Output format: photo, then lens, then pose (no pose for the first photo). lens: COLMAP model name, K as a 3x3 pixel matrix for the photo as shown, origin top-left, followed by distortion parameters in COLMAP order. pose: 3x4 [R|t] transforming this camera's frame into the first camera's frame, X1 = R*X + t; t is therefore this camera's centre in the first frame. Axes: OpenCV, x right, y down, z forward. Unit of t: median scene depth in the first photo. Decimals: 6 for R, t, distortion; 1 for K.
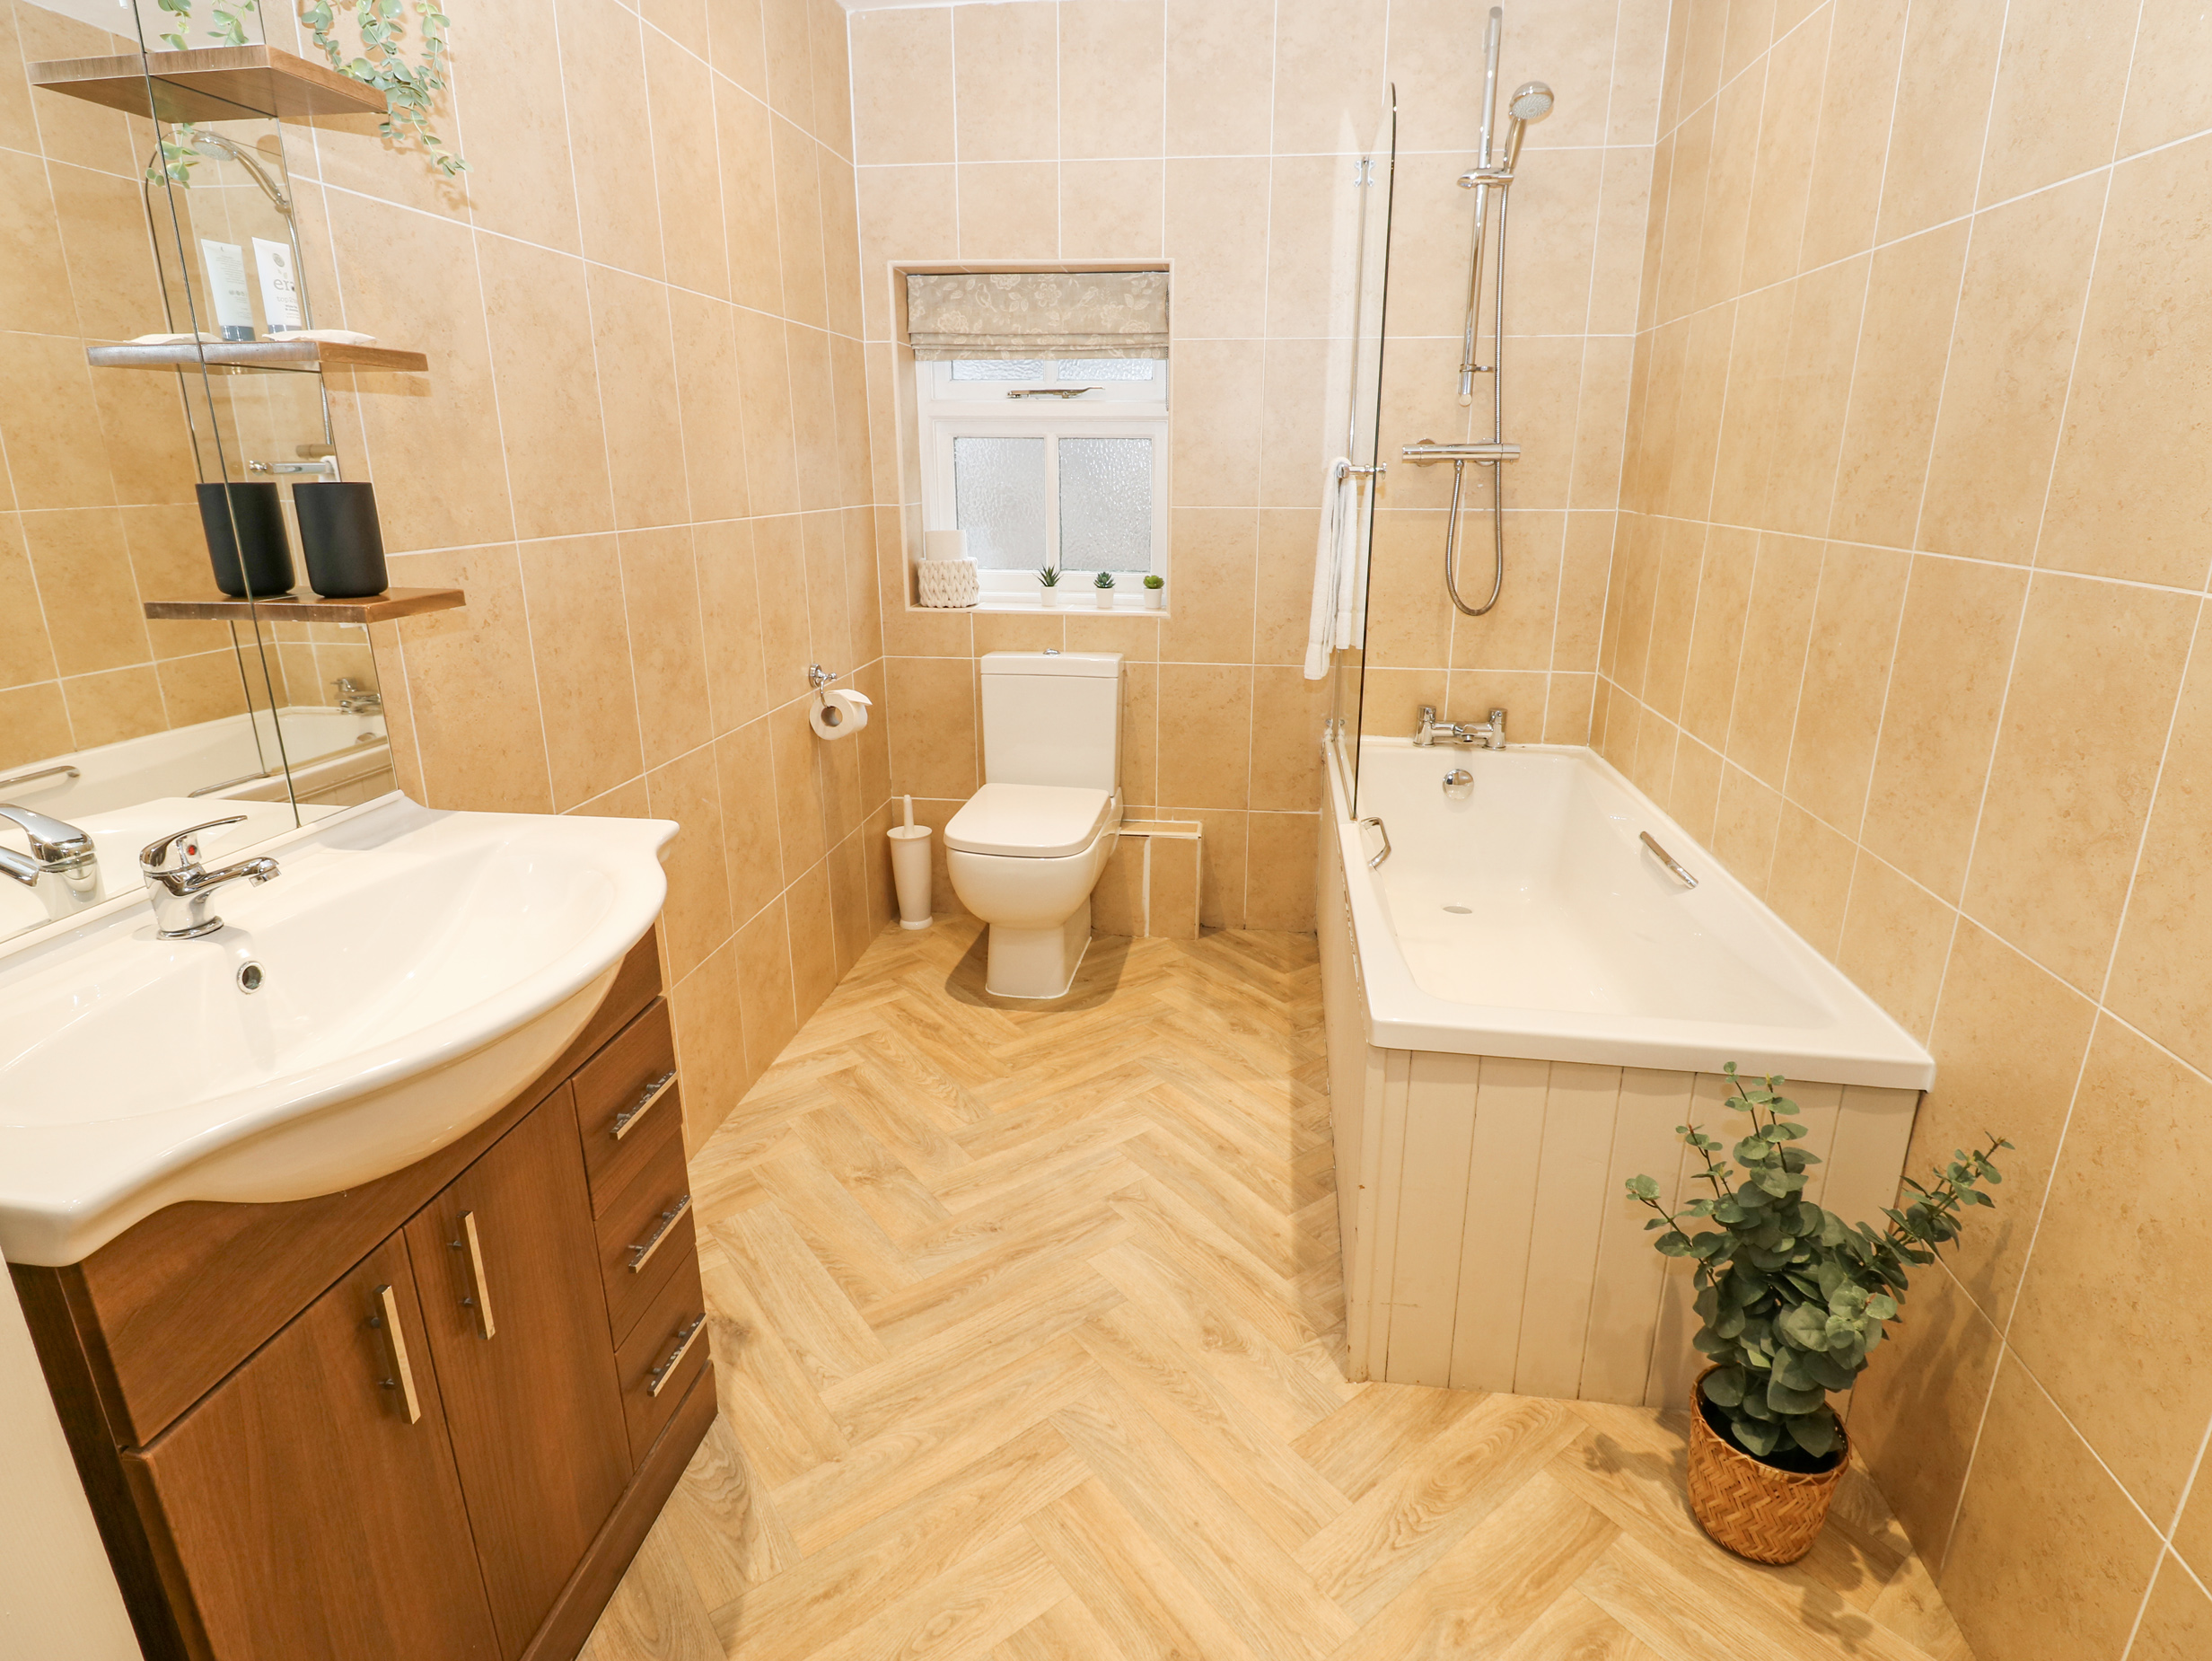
lens RADIAL K [[1162.1, 0, 1093.9], [0, 1162.1, 824.1], [0, 0, 1]] dist [-0.005562, -0.011619]
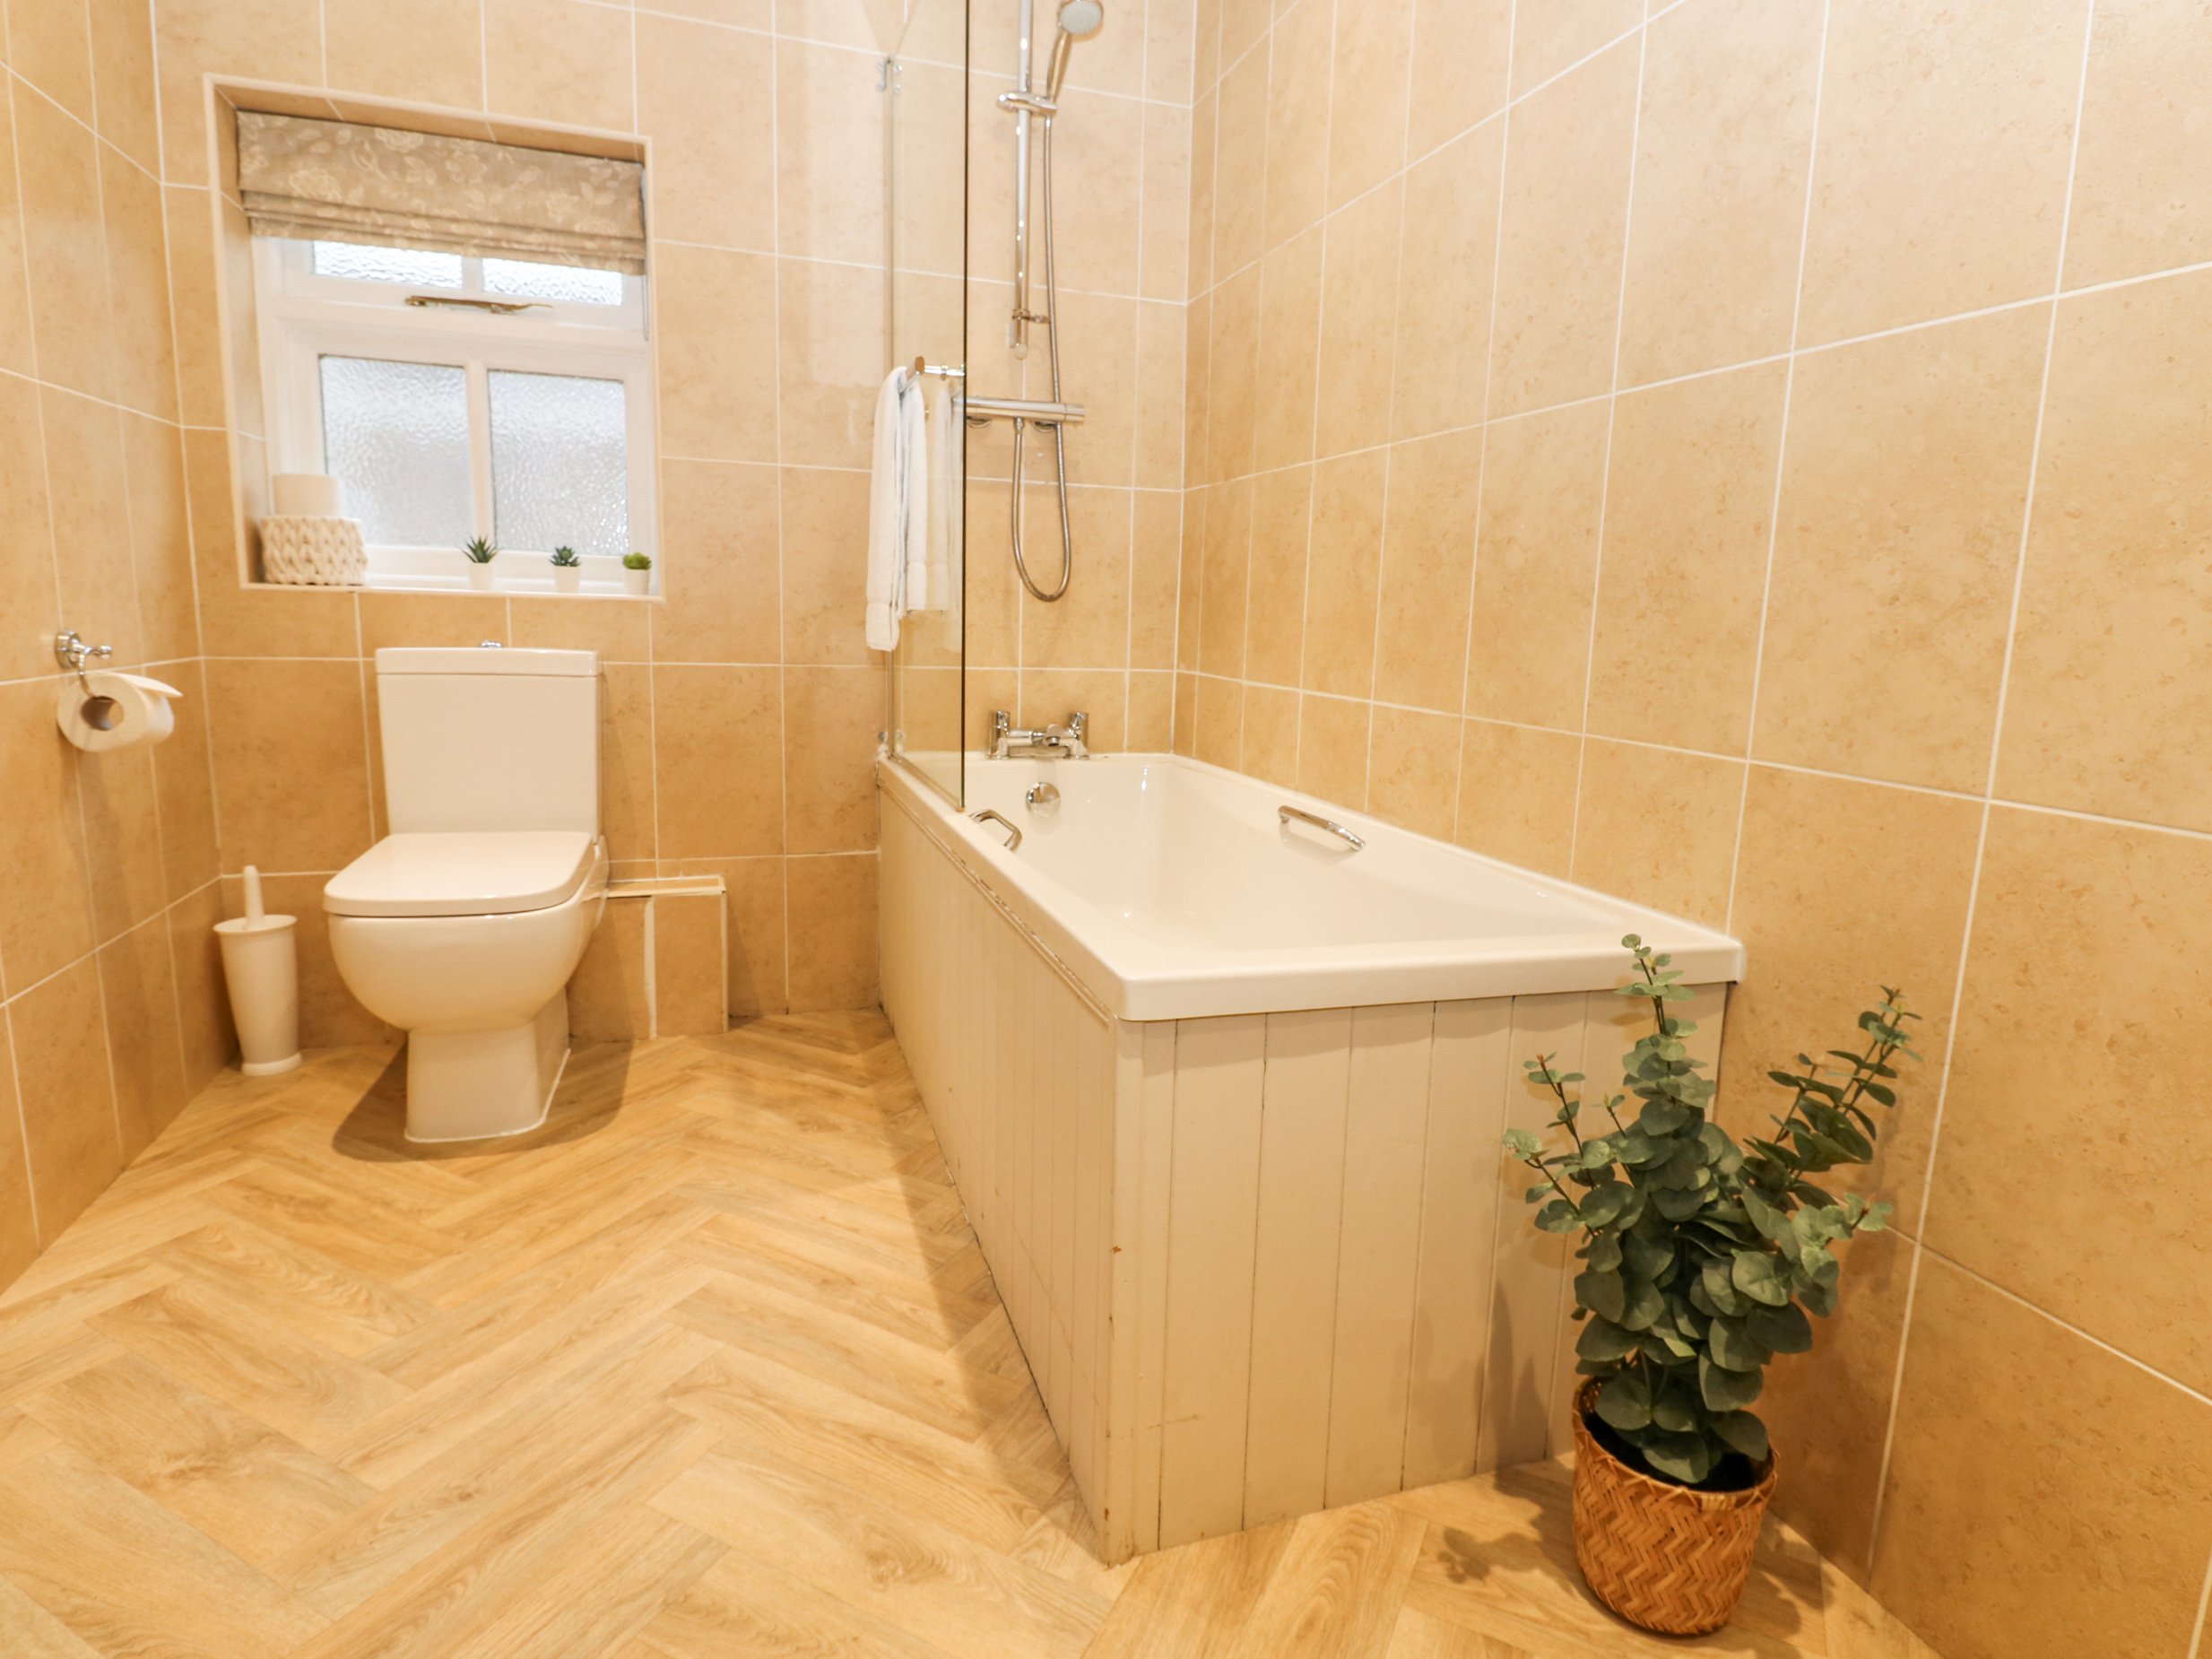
lens RADIAL K [[1219.2, 0, 1128.5], [0, 1219.2, 823.5], [0, 0, 1]] dist [0.000842, -0.015587]
pose [[0.887157, -0.043530, 0.459411, -0.047898], [0.100464, 0.989881, -0.100209, 0.094540], [-0.450400, 0.135056, 0.882553, 0.232145]]
